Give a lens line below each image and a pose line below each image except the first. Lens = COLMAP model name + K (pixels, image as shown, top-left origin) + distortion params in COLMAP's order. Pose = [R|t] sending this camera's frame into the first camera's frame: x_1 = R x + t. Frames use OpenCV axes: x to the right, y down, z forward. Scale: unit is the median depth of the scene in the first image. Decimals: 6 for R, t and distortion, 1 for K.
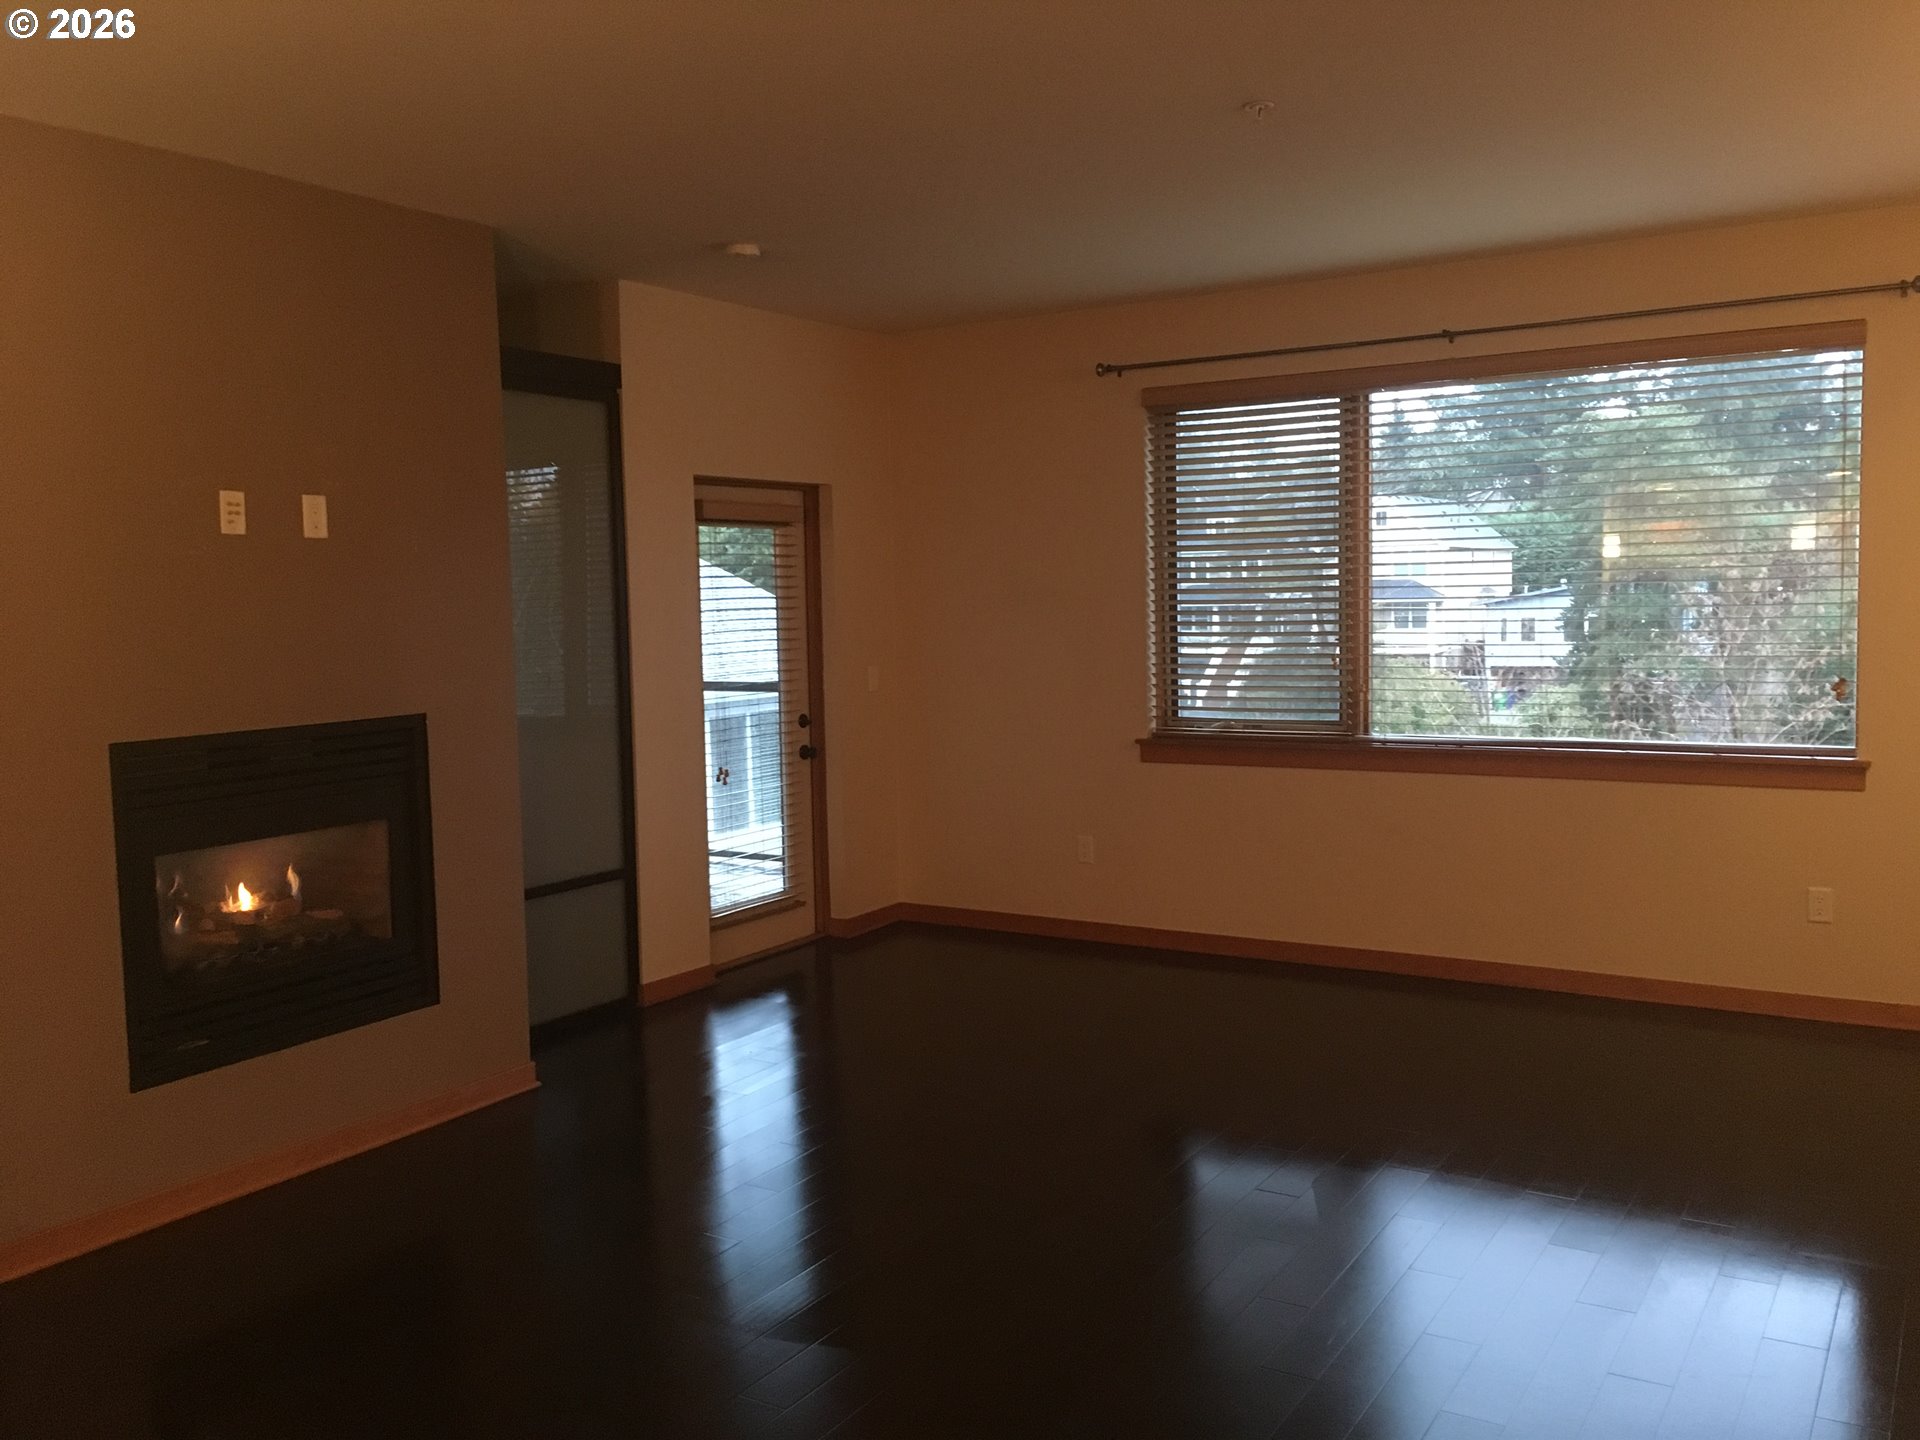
lens RADIAL K [[1636.6, 0, 960.0], [0, 1636.6, 720.0], [0, 0, 1]] dist [0.078191, -0.112226]
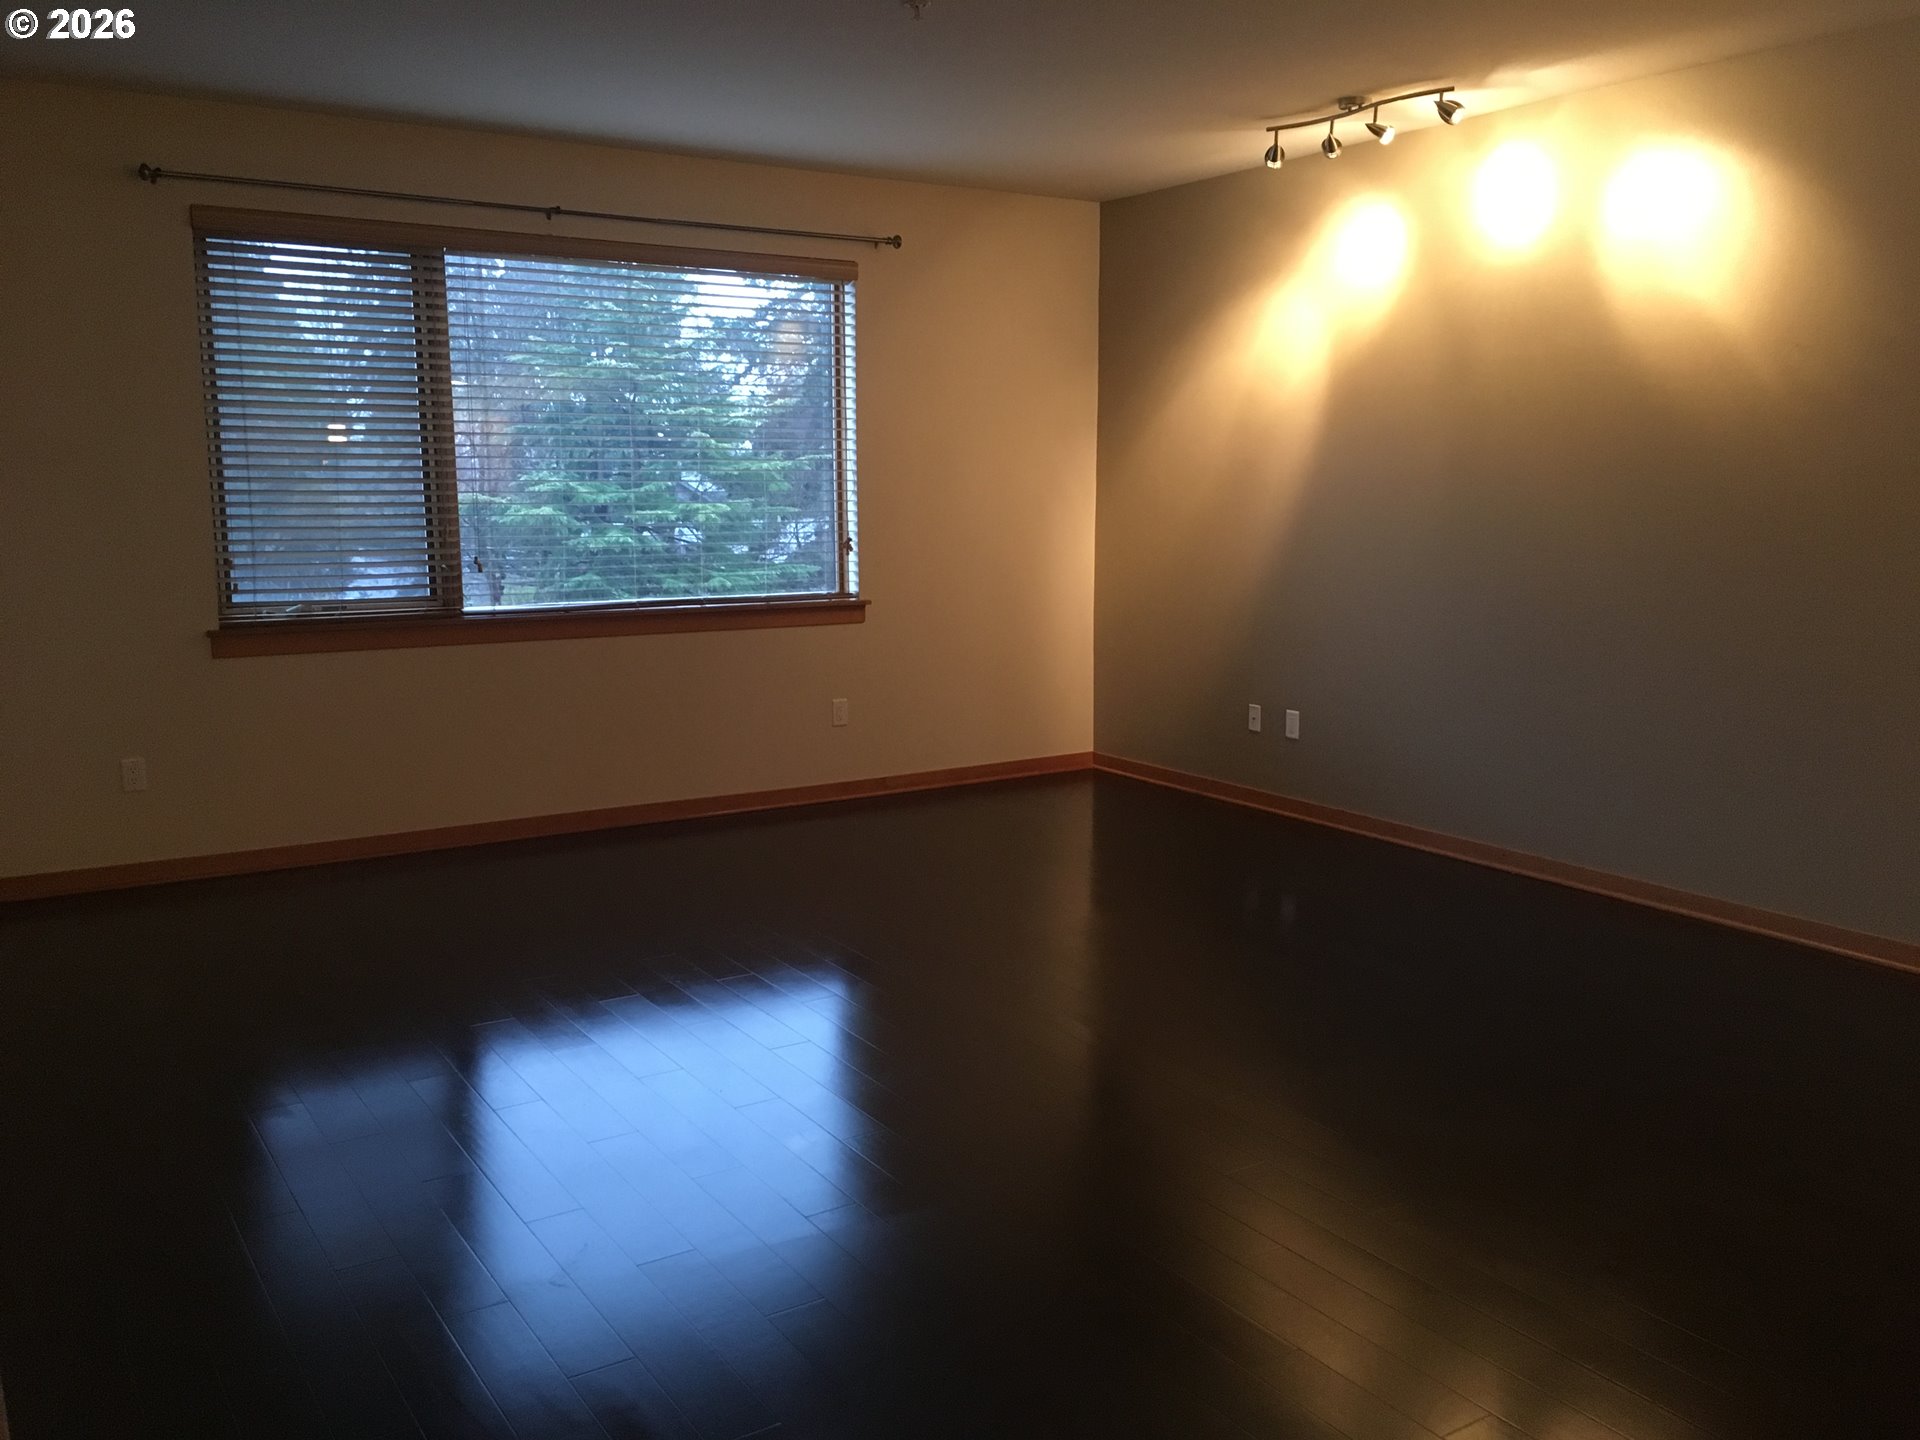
lens RADIAL K [[1673.8, 0, 1006.8], [0, 1673.8, 739.5], [0, 0, 1]] dist [0.062476, -0.081834]
pose [[0.404205, -0.125761, 0.905982, -0.541862], [0.058406, 0.992030, 0.111648, -0.006416], [-0.912802, 0.007786, 0.408328, 0.287529]]
